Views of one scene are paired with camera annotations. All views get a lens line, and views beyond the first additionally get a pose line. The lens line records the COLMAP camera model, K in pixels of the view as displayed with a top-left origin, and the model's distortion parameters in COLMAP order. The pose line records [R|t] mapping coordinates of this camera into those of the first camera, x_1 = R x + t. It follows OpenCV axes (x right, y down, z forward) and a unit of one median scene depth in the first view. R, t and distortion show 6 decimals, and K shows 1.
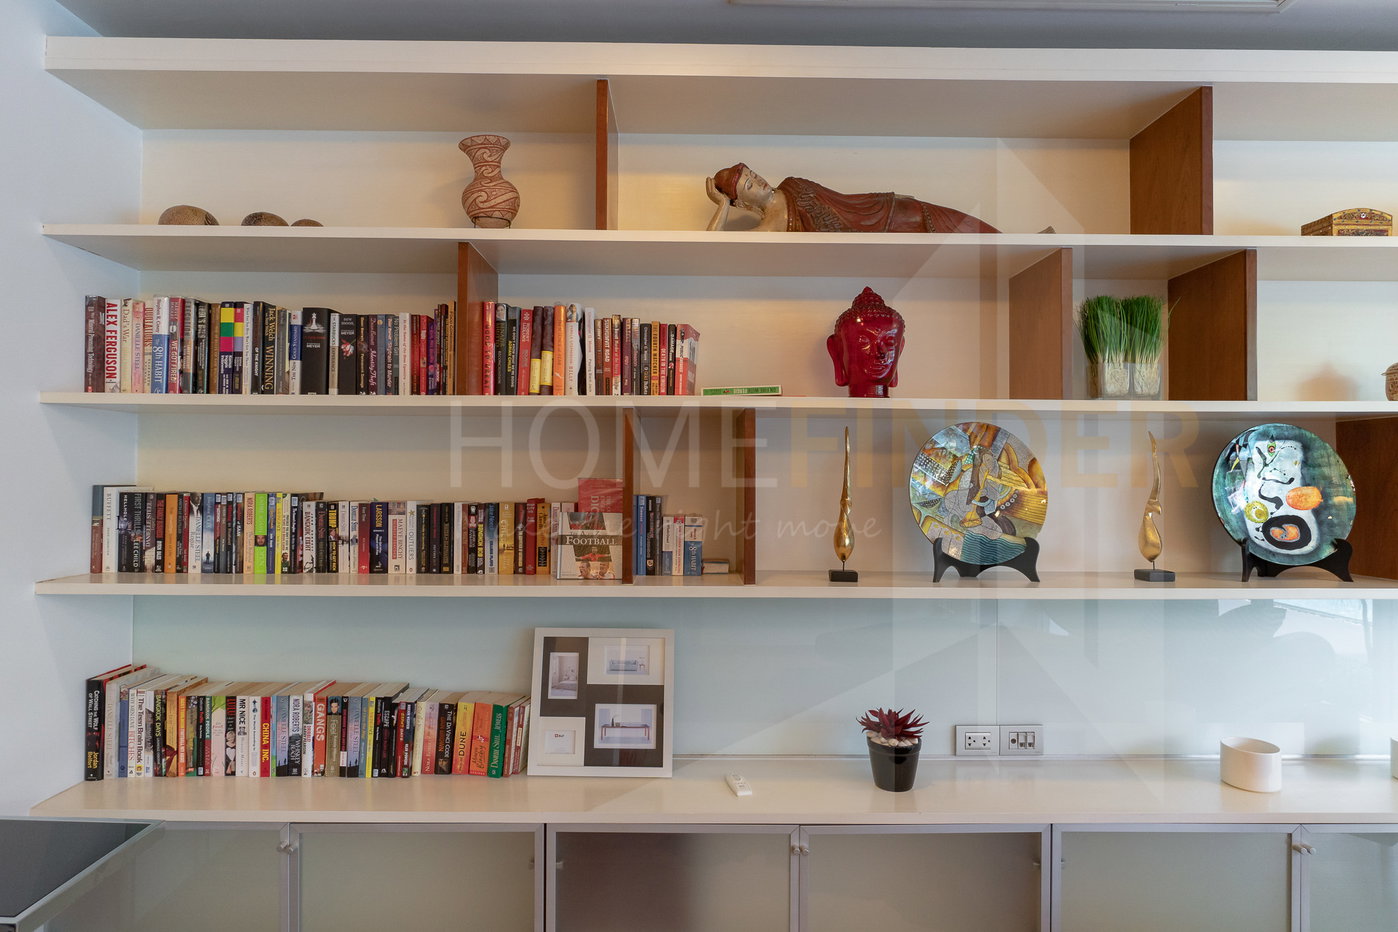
lens RADIAL K [[811.4, 0, 699.0], [0, 811.4, 466.0], [0, 0, 1]] dist [-0.000371, 0.000604]
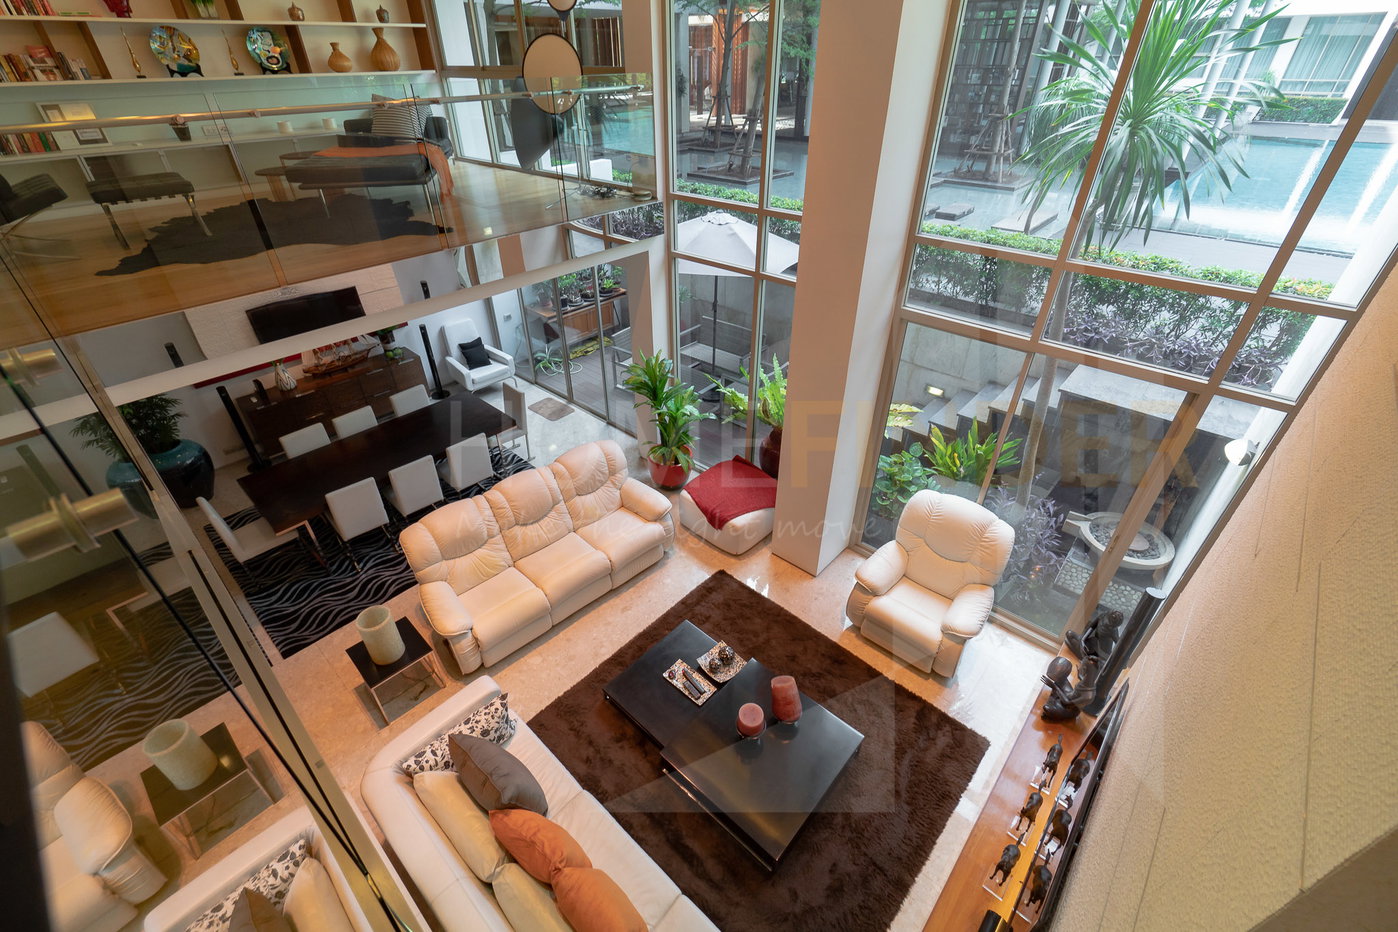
lens RADIAL K [[603.2, 0, 699.0], [0, 603.2, 466.0], [0, 0, 1]] dist [-0.003584, -0.000608]
pose [[0.672359, -0.425806, 0.605493, -0.493279], [-0.004583, 0.815575, 0.578633, -0.010461], [-0.740211, -0.391824, 0.546408, -2.894884]]
